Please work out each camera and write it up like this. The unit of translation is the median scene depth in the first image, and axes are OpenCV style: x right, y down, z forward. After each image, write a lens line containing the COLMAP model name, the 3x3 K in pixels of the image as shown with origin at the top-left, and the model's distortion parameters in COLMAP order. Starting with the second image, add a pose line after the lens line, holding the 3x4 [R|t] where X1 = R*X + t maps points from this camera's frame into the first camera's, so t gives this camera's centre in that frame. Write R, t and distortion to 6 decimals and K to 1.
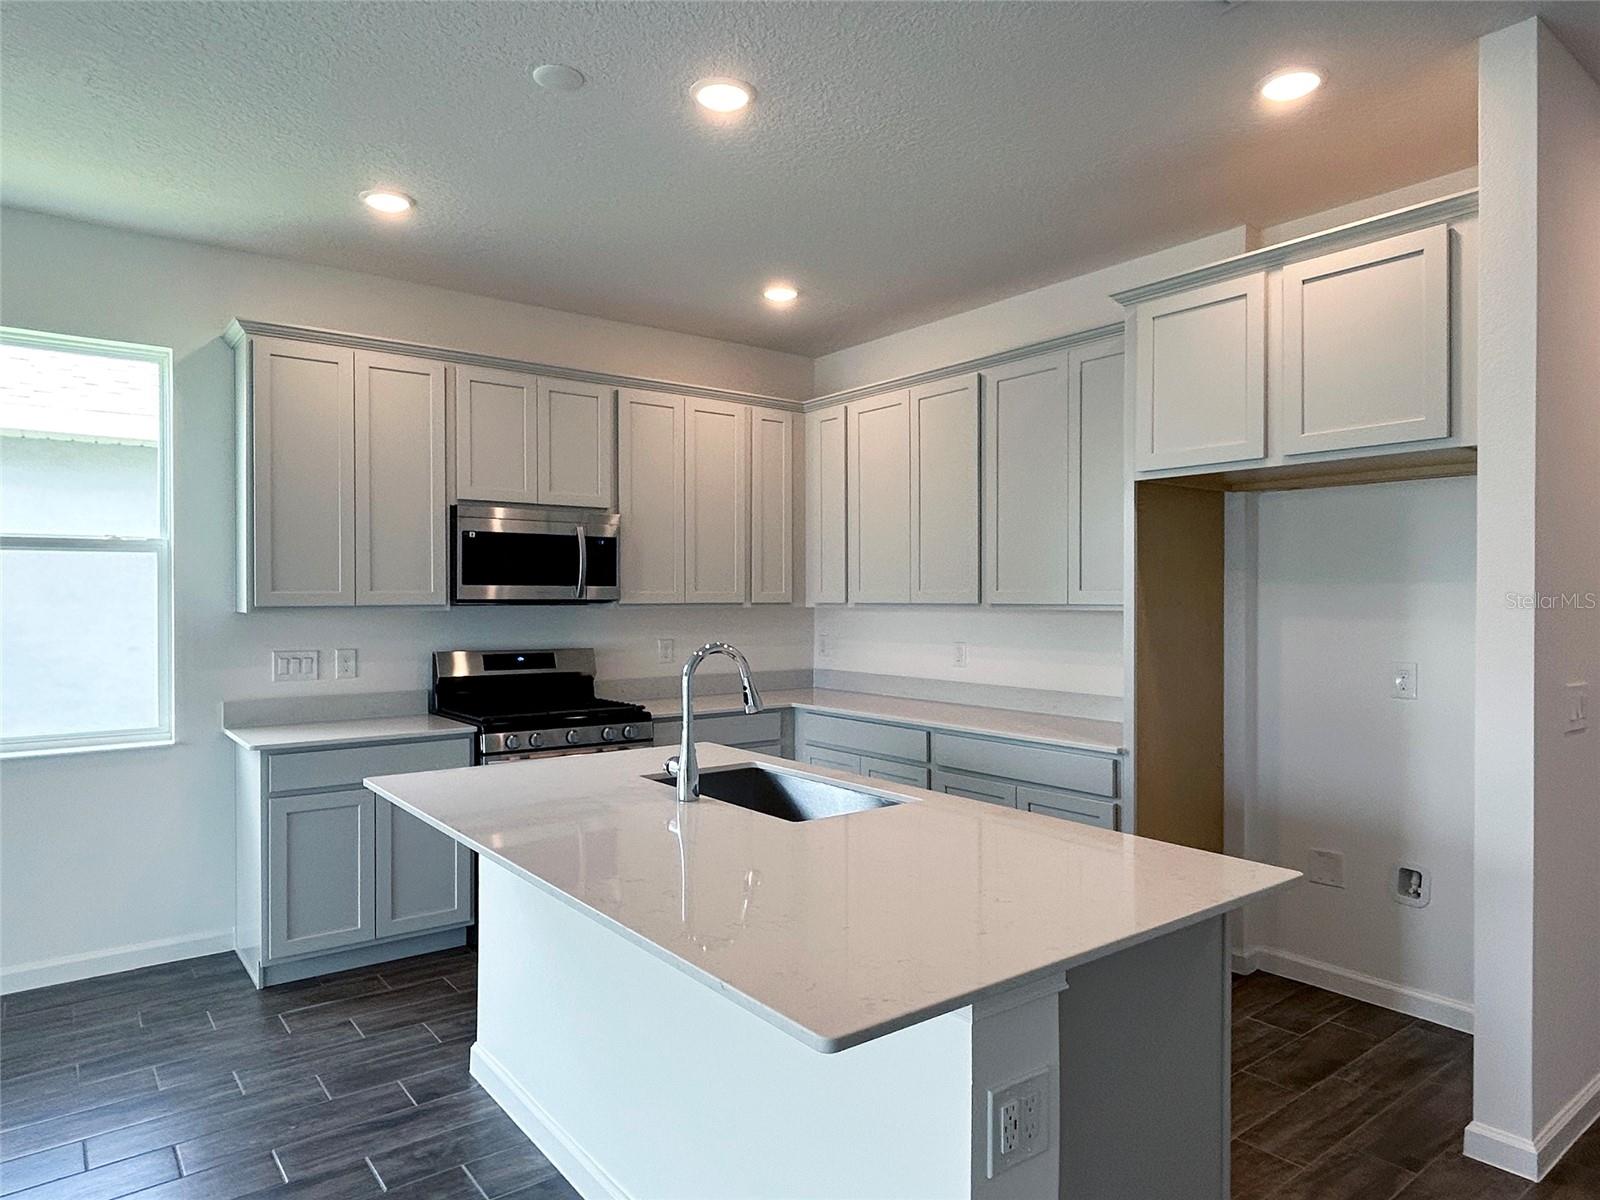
lens RADIAL K [[999.5, 0, 800.0], [0, 999.5, 600.0], [0, 0, 1]] dist [0.006528, -0.014177]
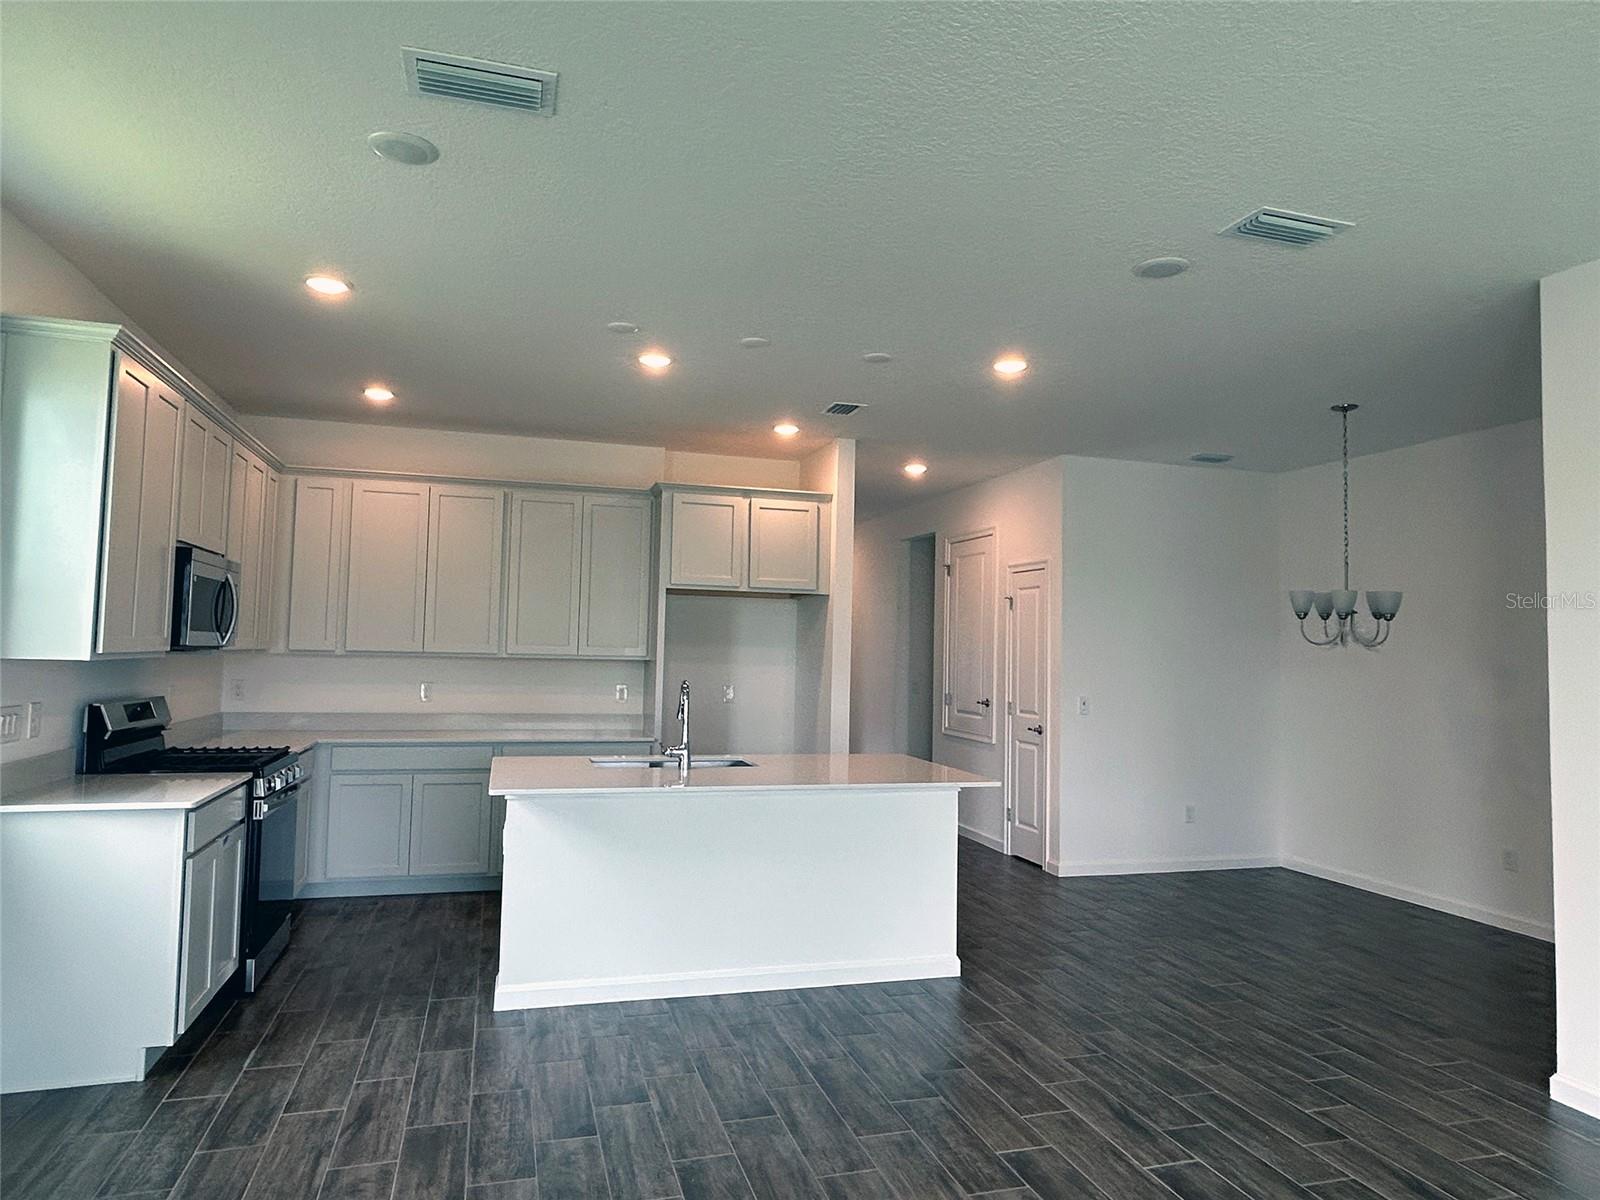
lens RADIAL K [[999.5, 0, 800.0], [0, 999.5, 600.0], [0, 0, 1]] dist [0.006528, -0.014177]
pose [[0.354363, 0.057474, 0.933340, -1.018293], [-0.021757, 0.998346, -0.053217, -0.006297], [-0.934855, -0.001449, 0.355027, 0.109064]]
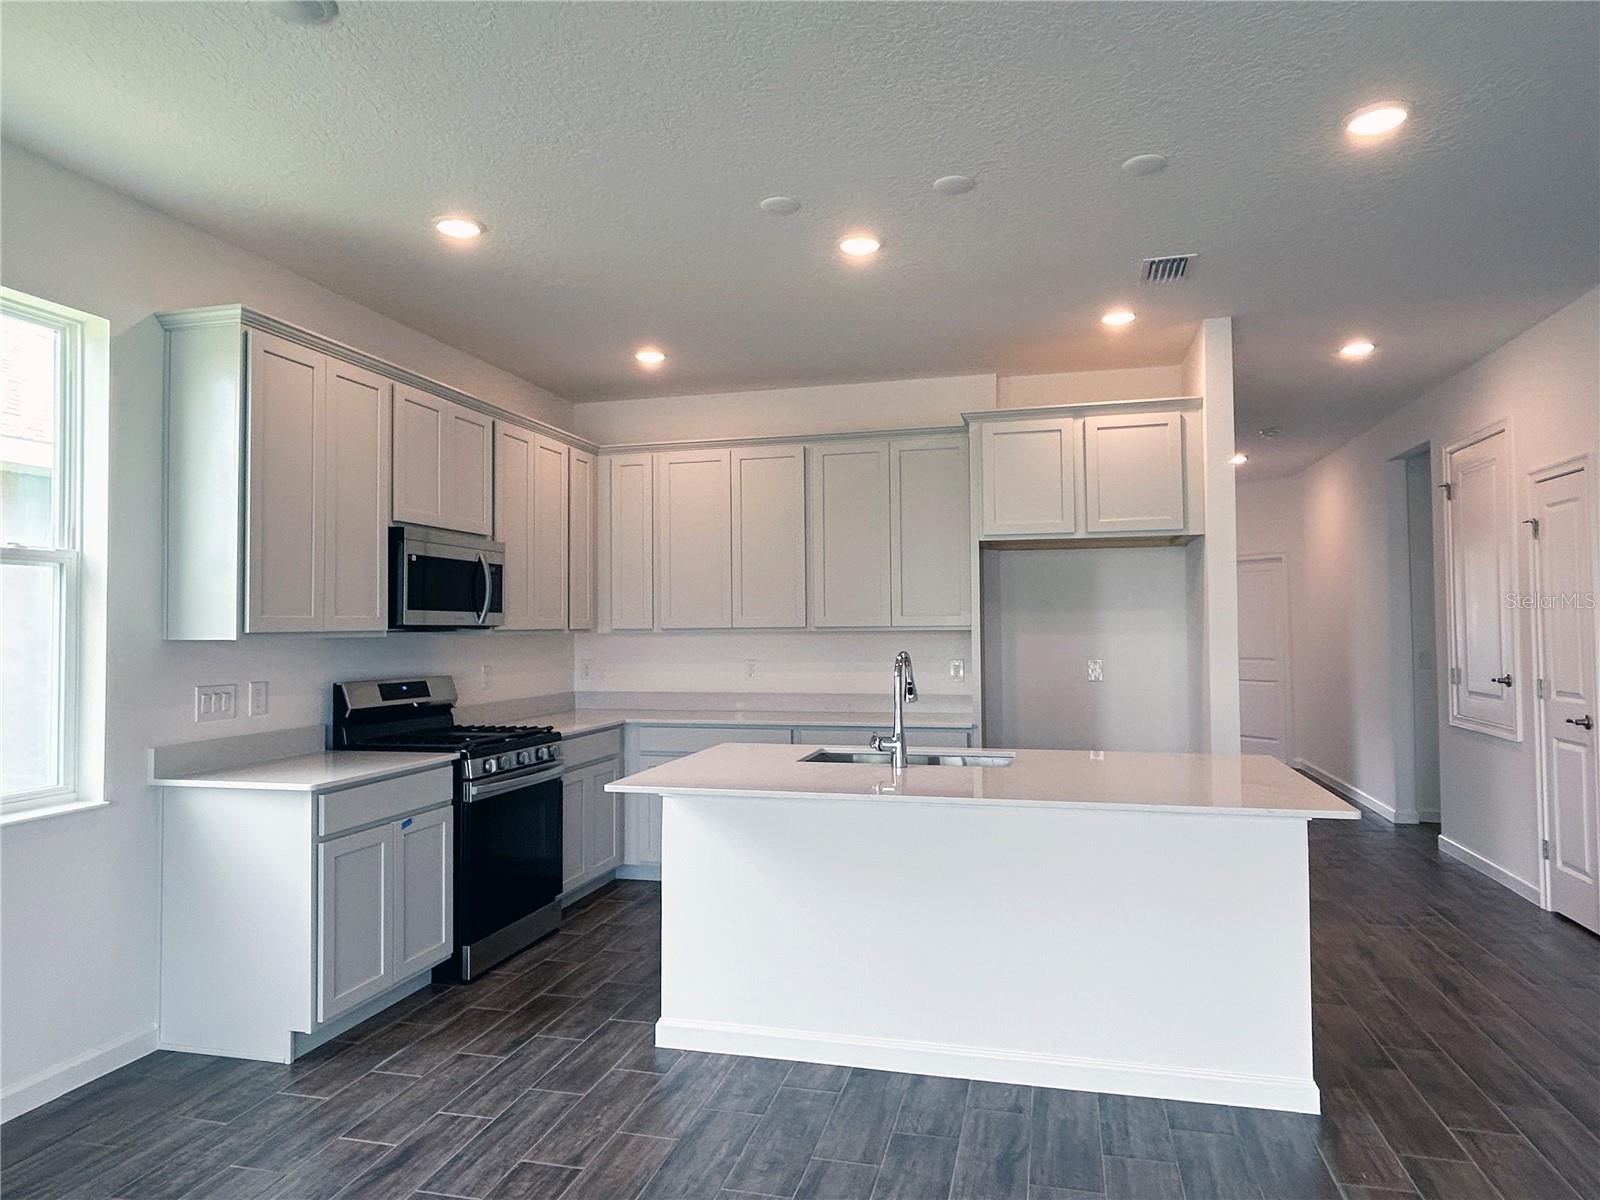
lens RADIAL K [[999.5, 0, 800.0], [0, 999.5, 600.0], [0, 0, 1]] dist [0.006528, -0.014177]
pose [[0.785612, 0.012081, 0.618602, -0.629760], [0.008547, 0.999502, -0.030374, 0.007507], [-0.618661, 0.029149, 0.785118, 0.009592]]
